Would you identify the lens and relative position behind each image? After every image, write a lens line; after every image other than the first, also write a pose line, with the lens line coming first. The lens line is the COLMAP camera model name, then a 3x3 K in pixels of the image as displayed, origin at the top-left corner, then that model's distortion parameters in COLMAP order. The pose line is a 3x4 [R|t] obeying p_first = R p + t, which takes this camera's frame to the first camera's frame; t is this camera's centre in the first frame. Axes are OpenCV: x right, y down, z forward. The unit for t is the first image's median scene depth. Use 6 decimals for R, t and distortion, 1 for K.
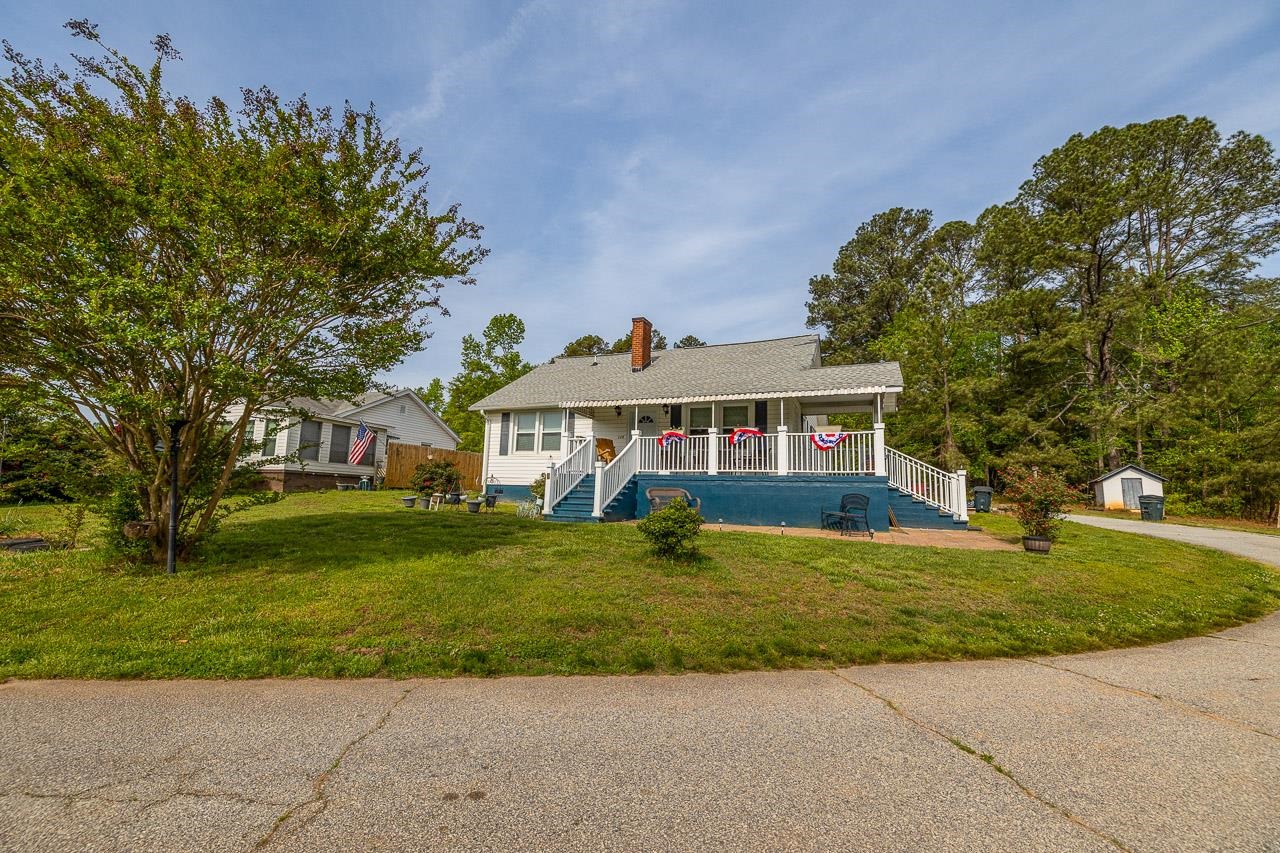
lens RADIAL K [[565.2, 0, 640.0], [0, 565.2, 426.5], [0, 0, 1]] dist [0.010384, 0.000456]
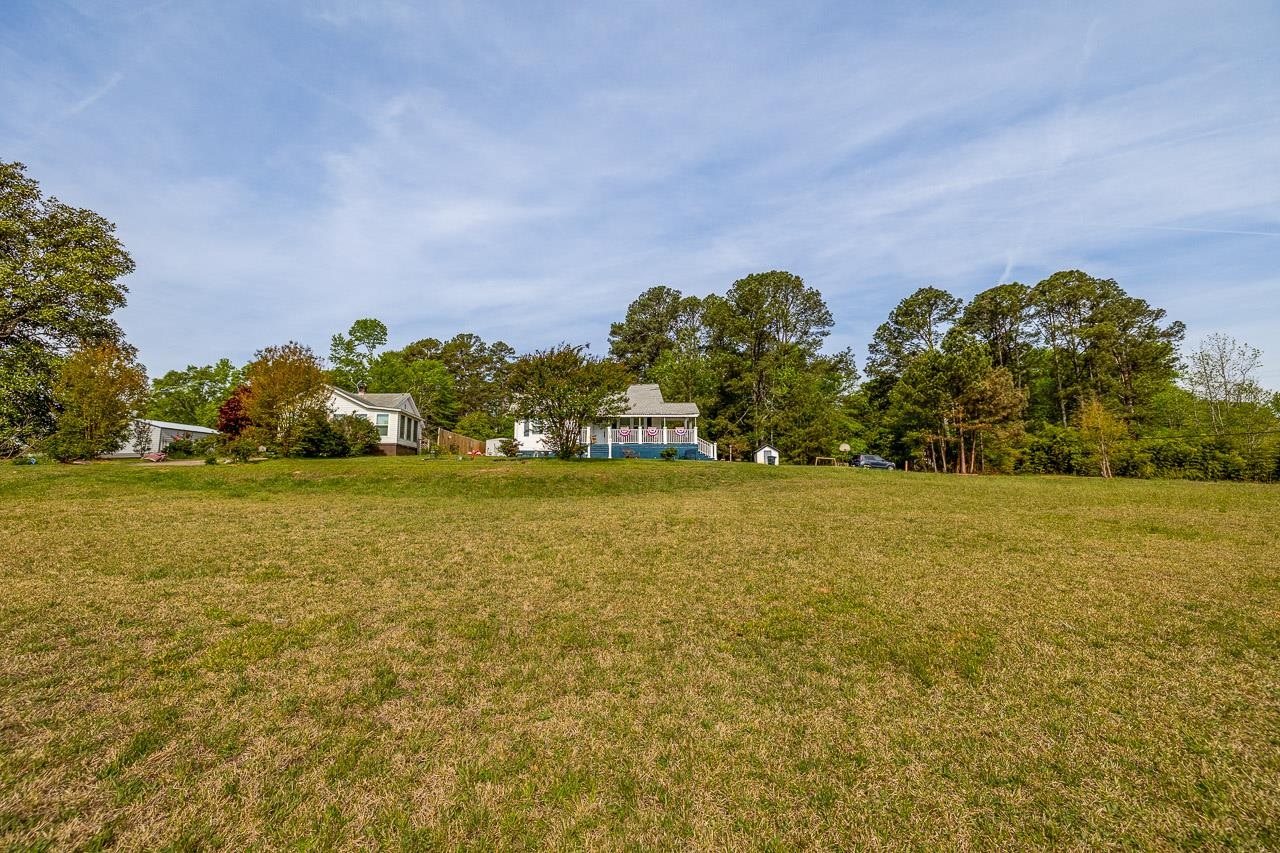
lens RADIAL K [[565.2, 0, 640.0], [0, 565.2, 426.5], [0, 0, 1]] dist [0.010384, 0.000456]
pose [[0.891319, 0.019311, 0.452965, -0.804415], [-0.031464, 0.999318, 0.019310, -0.036952], [-0.452283, -0.031463, 0.891319, -1.028027]]
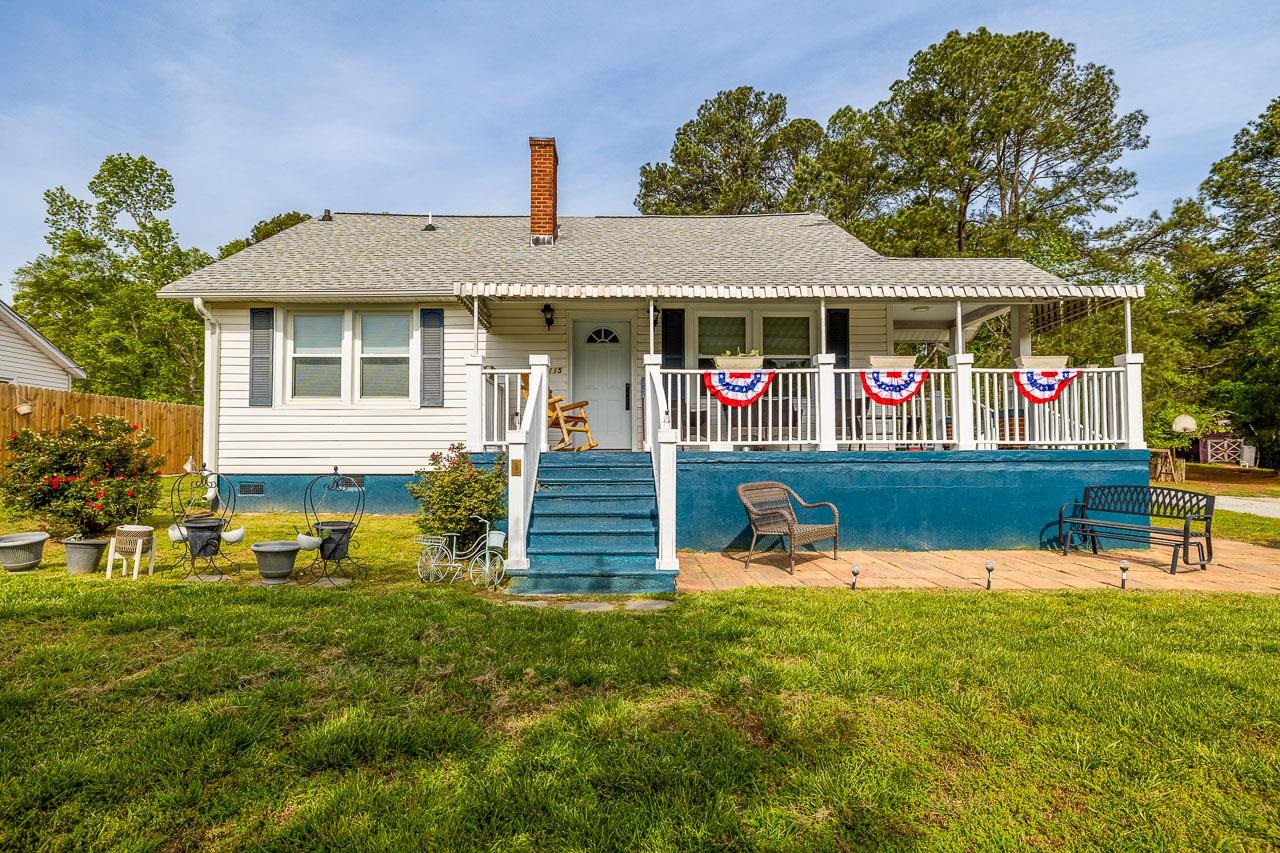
lens RADIAL K [[678.6, 0, 645.7], [0, 678.6, 433.5], [0, 0, 1]] dist [0.002265, 0.000196]
pose [[0.908720, -0.016700, 0.417072, -0.188685], [-0.025920, 0.995013, 0.096317, 0.013572], [-0.416600, -0.098336, 0.903756, 0.394150]]
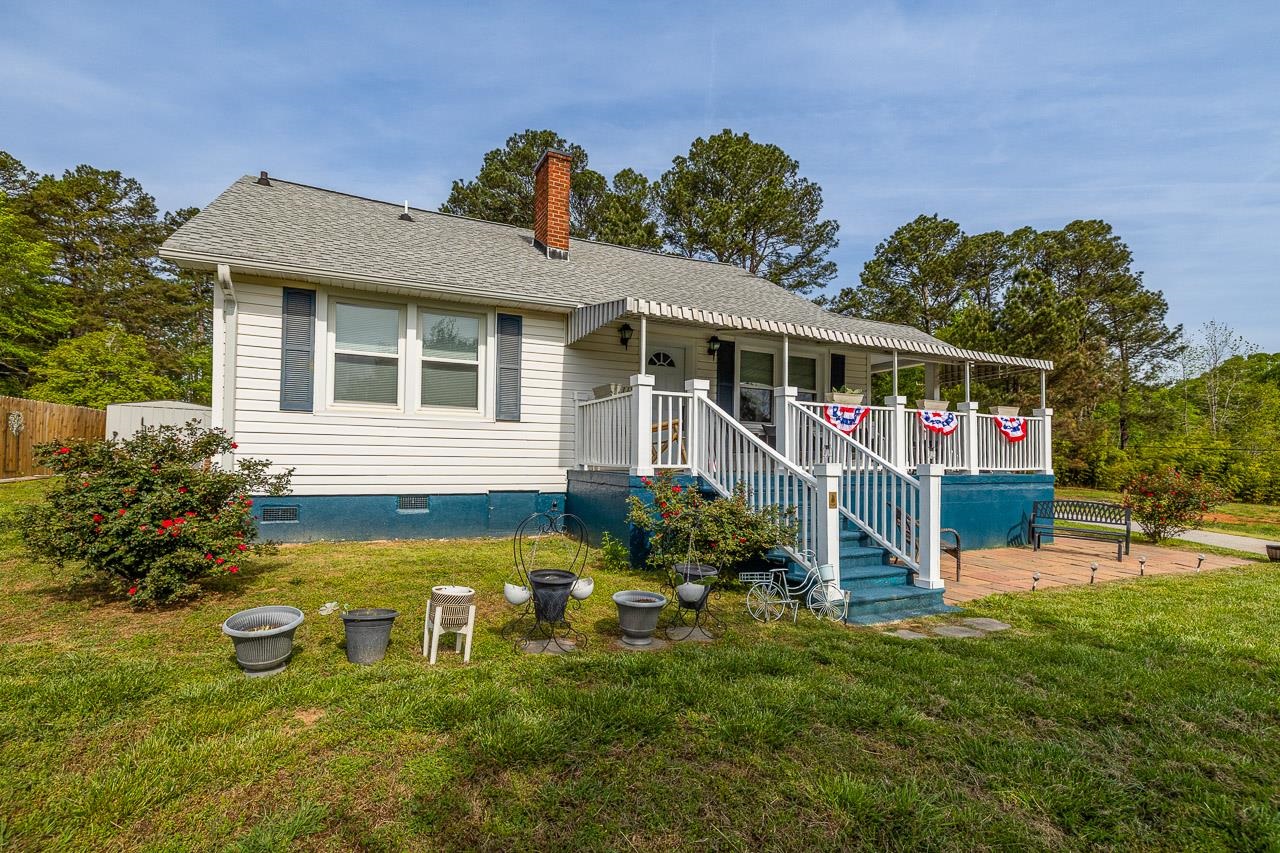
lens RADIAL K [[590.4, 0, 647.7], [0, 590.4, 449.5], [0, 0, 1]] dist [-0.001111, -0.000137]
pose [[0.643001, -0.005626, 0.765845, -0.380313], [-0.095171, 0.991635, 0.087191, 0.021921], [-0.759929, -0.128950, 0.637087, 0.592326]]
